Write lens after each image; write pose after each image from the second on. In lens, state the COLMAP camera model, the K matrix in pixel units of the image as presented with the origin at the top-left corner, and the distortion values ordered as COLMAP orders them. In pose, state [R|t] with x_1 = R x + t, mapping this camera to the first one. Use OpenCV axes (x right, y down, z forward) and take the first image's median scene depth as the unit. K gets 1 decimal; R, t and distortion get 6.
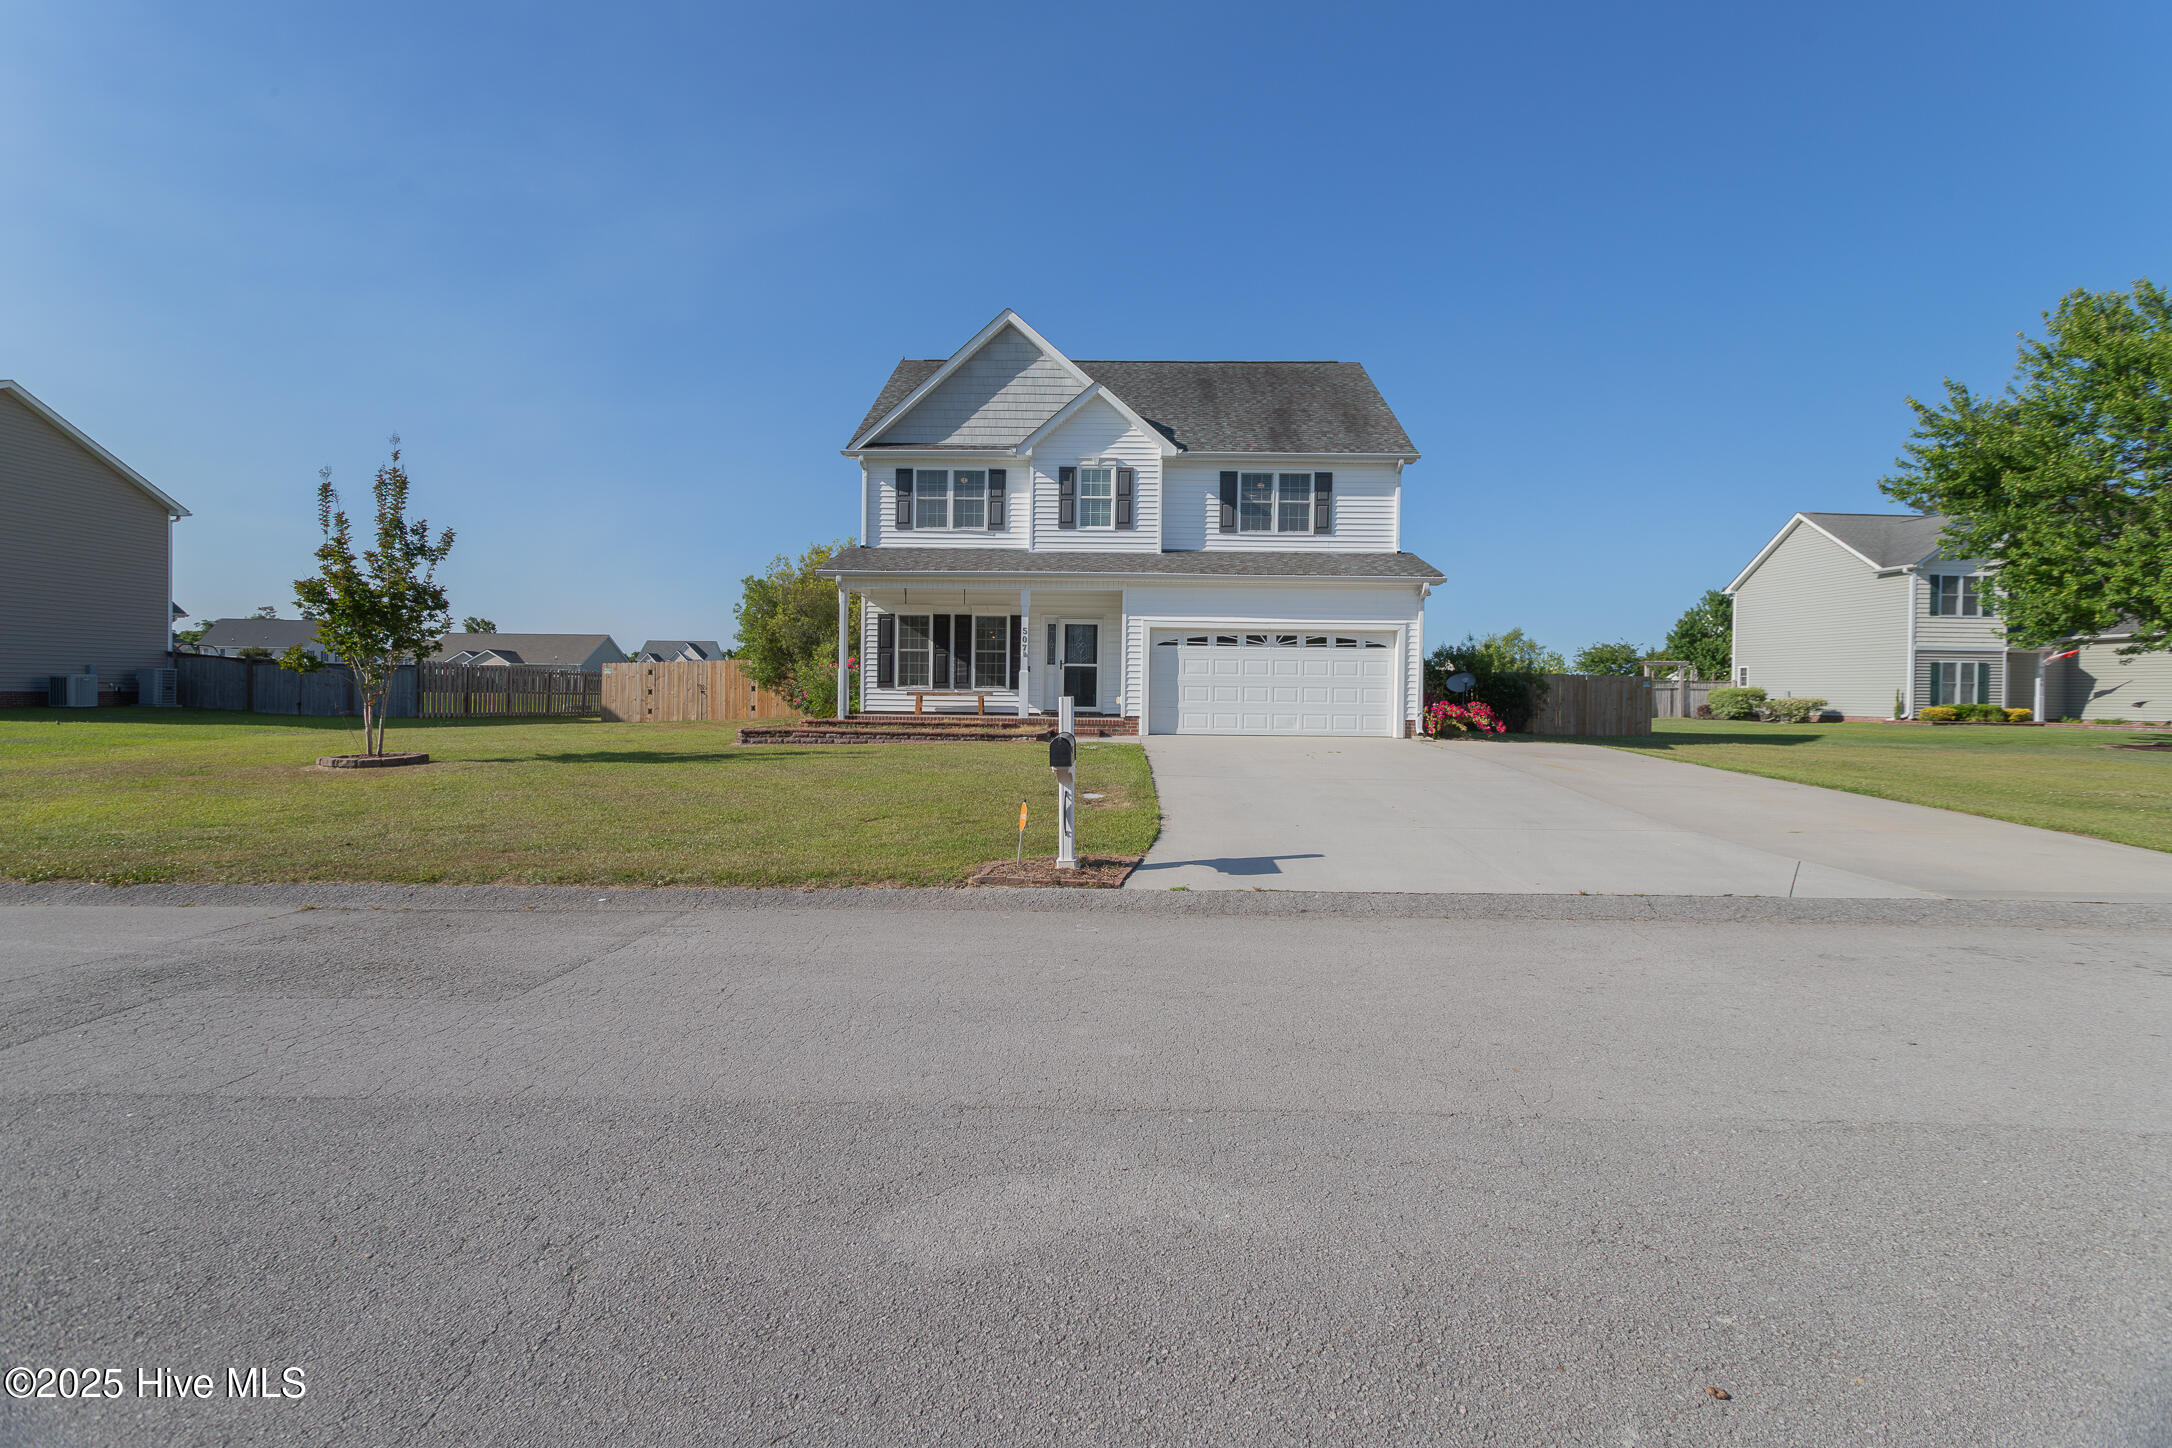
lens RADIAL K [[1059.5, 0, 1063.6], [0, 1059.5, 721.0], [0, 0, 1]] dist [0.000842, 0.000141]
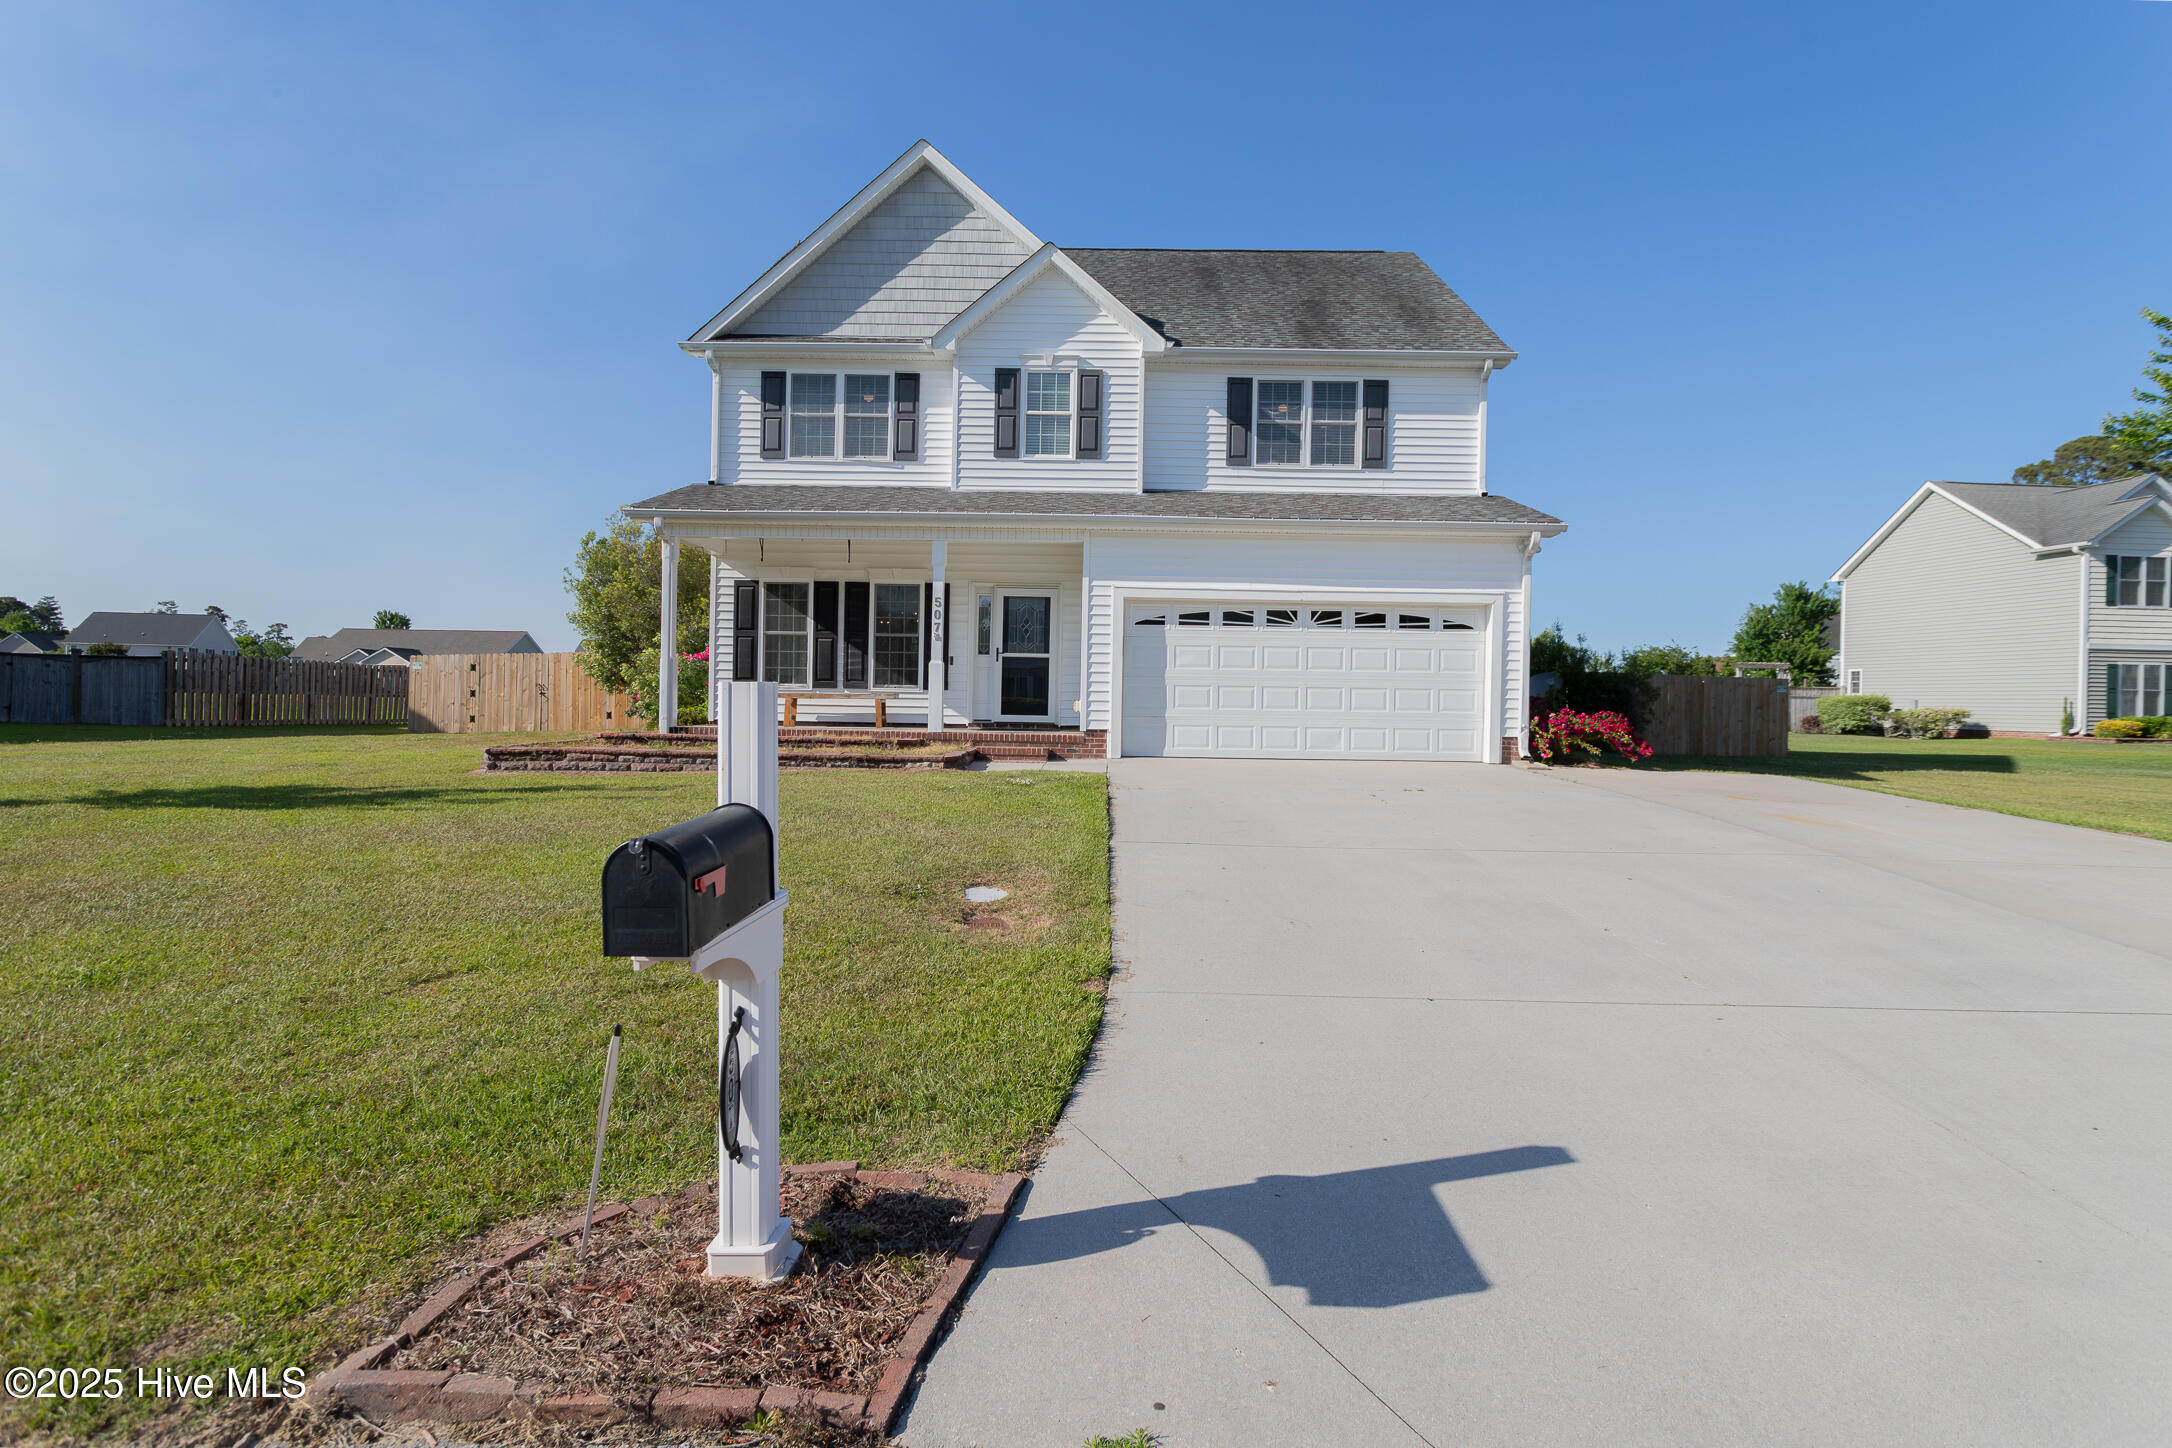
lens RADIAL K [[1140.2, 0, 1062.5], [0, 1140.2, 720.8], [0, 0, 1]] dist [0.003149, 0.000619]
pose [[0.999926, 0.003931, 0.011516, 0.031473], [-0.003832, 0.999956, -0.008560, -0.003552], [-0.011549, 0.008515, 0.999897, 0.253362]]
